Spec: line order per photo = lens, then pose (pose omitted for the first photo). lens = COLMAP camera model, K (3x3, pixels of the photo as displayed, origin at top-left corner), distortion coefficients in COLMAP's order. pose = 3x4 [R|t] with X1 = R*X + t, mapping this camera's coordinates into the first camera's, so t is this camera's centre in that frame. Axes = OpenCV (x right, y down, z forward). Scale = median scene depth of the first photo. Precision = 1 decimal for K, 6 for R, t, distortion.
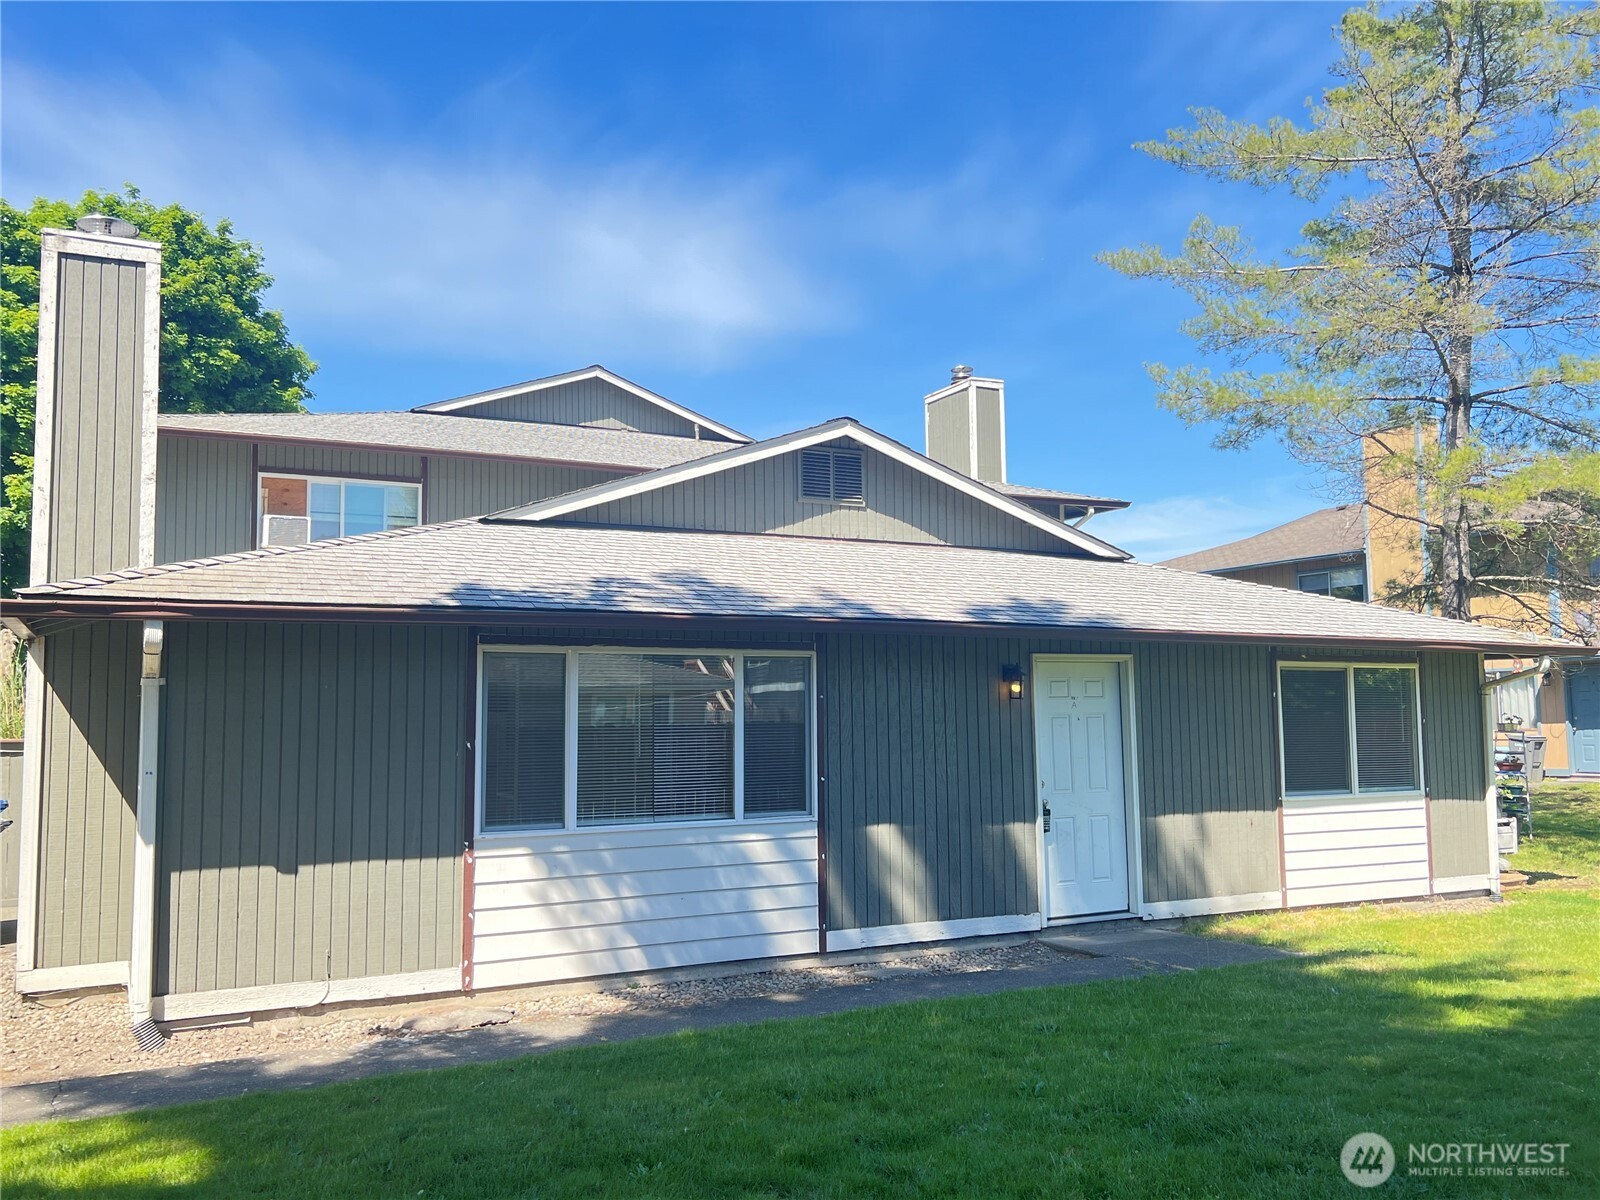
lens RADIAL K [[1316.0, 0, 800.5], [0, 1316.0, 606.6], [0, 0, 1]] dist [0.000617, 0.007118]
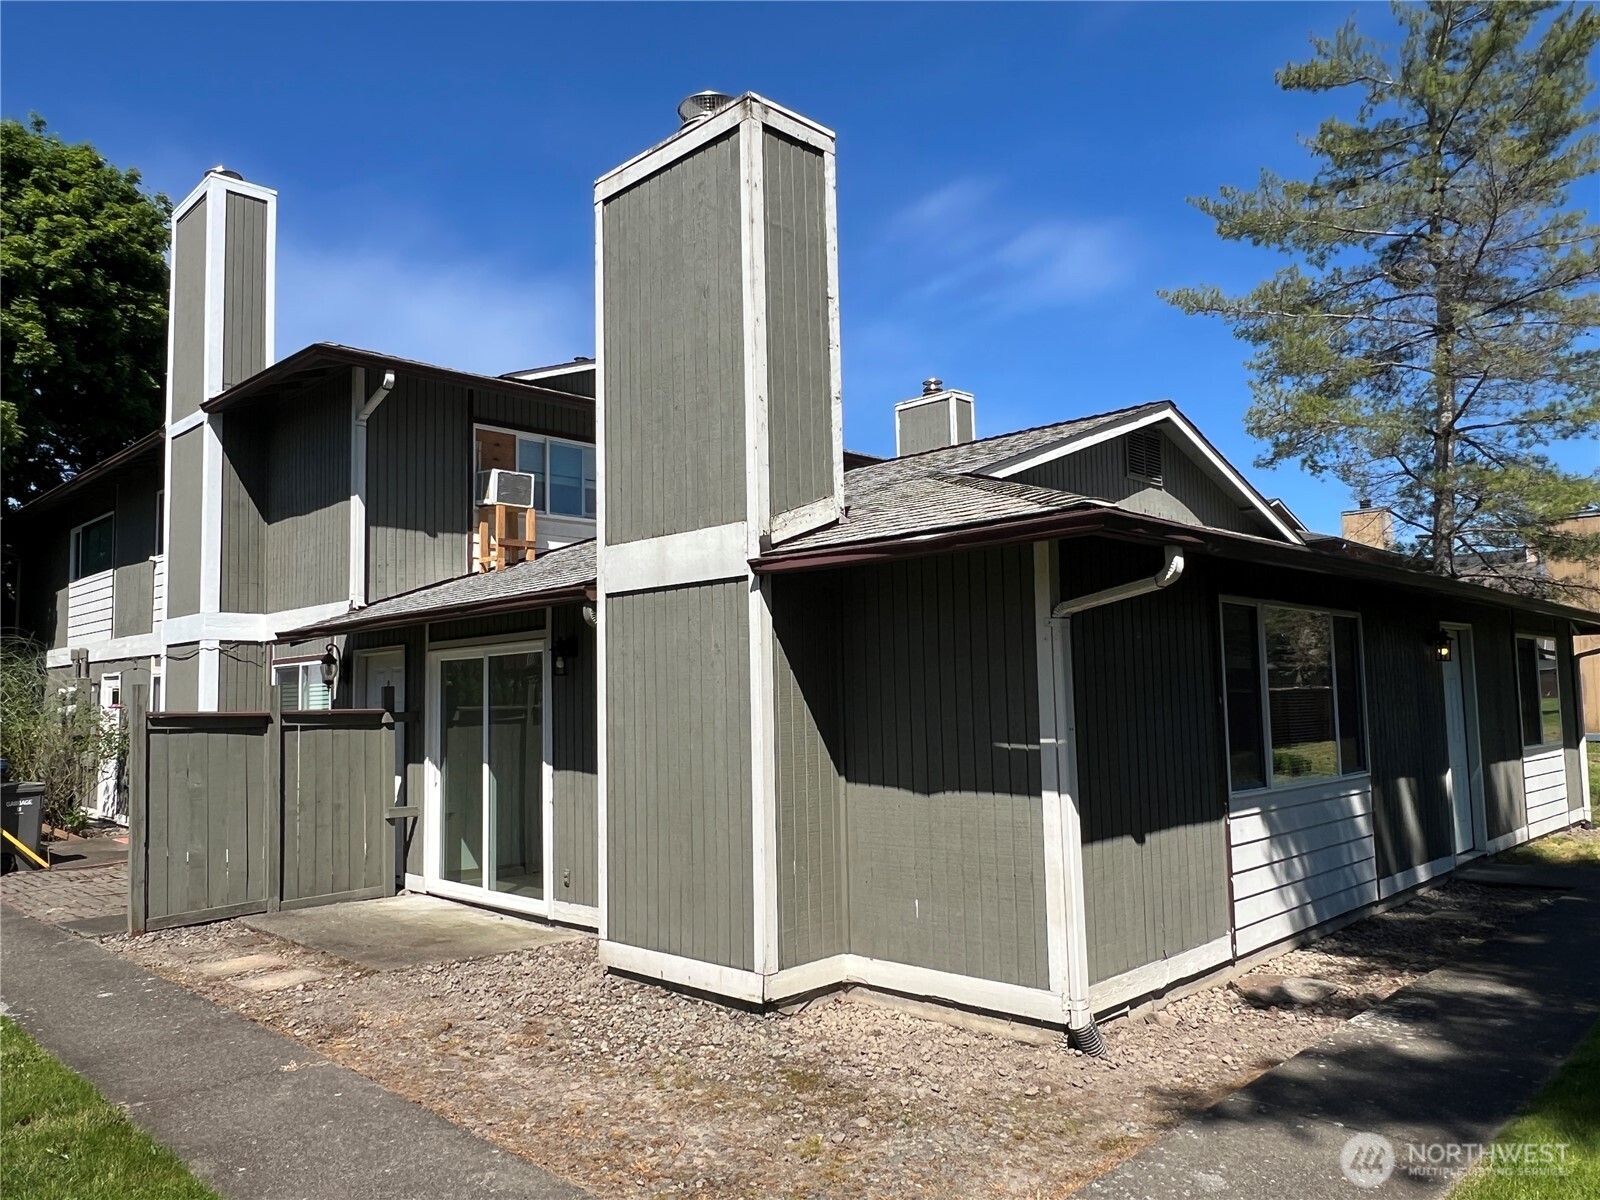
lens RADIAL K [[1135.7, 0, 798.6], [0, 1135.7, 596.8], [0, 0, 1]] dist [0.000726, -0.002851]
pose [[0.954907, 0.020544, 0.296192, -0.424009], [-0.018235, 0.999778, -0.010556, 0.024206], [-0.296343, 0.004679, 0.955070, 0.168117]]
